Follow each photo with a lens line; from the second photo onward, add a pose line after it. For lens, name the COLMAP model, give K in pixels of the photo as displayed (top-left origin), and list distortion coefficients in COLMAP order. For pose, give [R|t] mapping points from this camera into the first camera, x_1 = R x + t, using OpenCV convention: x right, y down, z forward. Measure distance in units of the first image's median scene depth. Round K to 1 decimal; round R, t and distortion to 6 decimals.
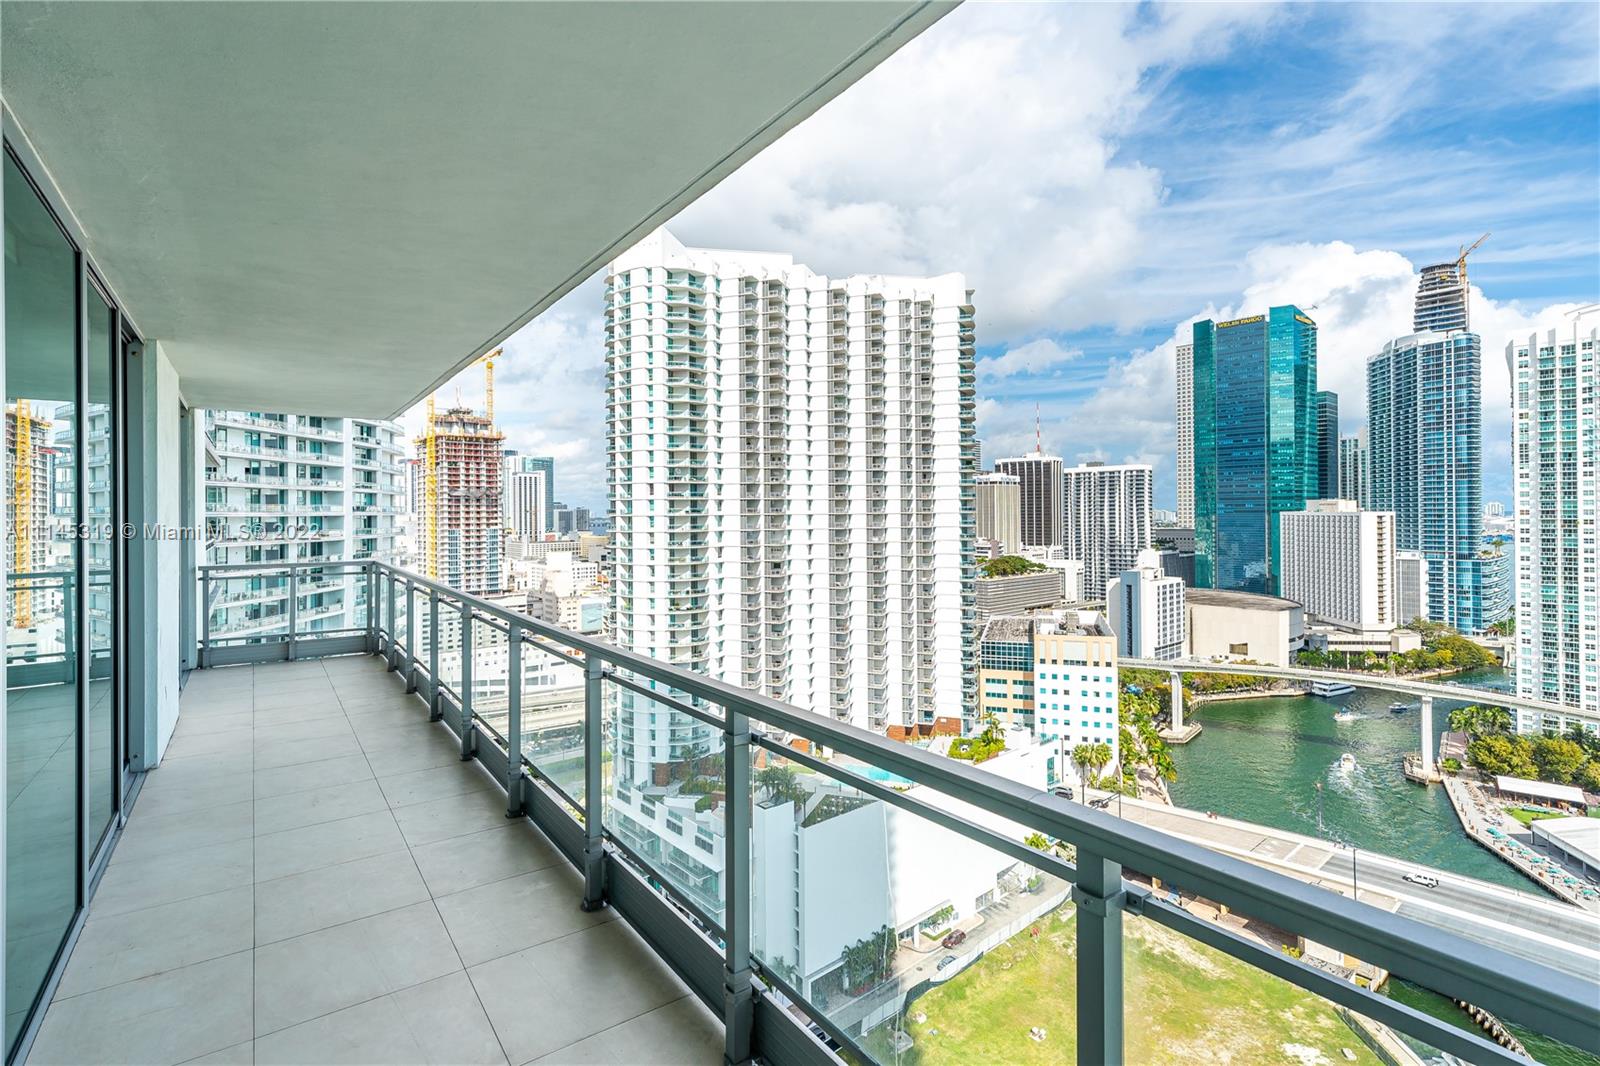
lens RADIAL K [[739.9, 0, 797.5], [0, 739.9, 517.2], [0, 0, 1]] dist [0.004548, -0.004741]
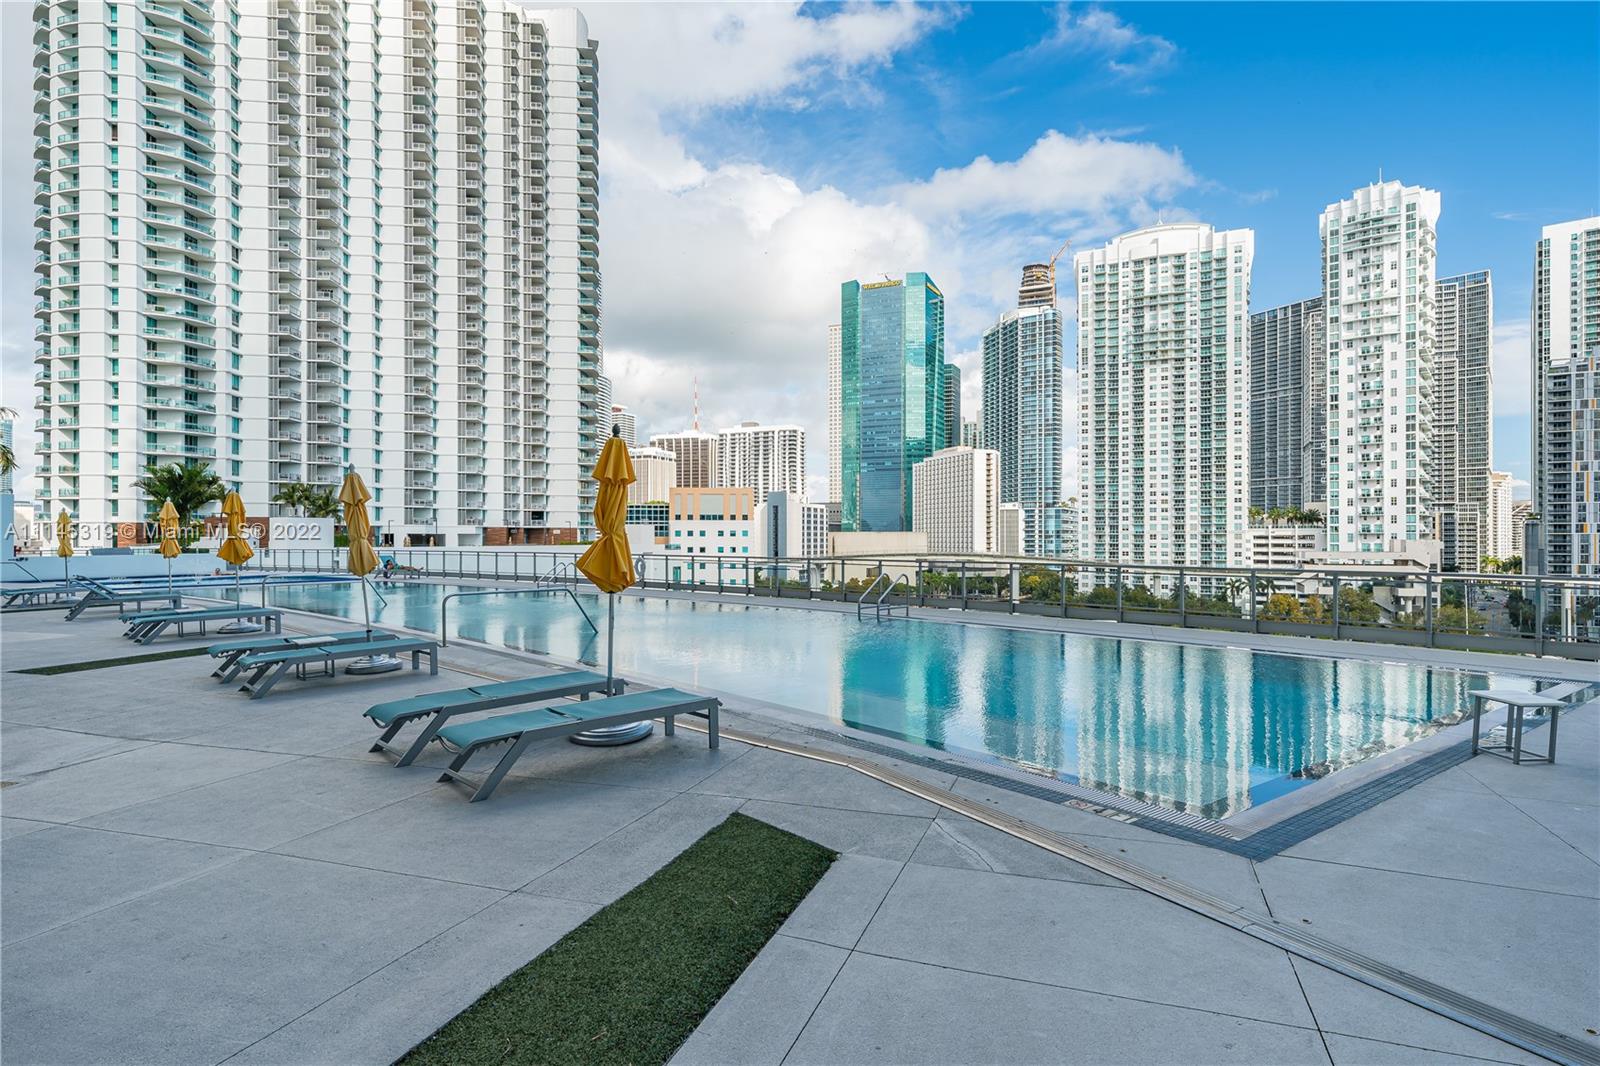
lens RADIAL K [[830.7, 0, 806.0], [0, 830.7, 538.9], [0, 0, 1]] dist [0.005299, -0.001671]
pose [[0.904970, 0.009077, 0.425378, 0.020328], [-0.007304, 0.999957, -0.005800, 0.117002], [-0.425412, 0.002142, 0.904997, 0.005047]]
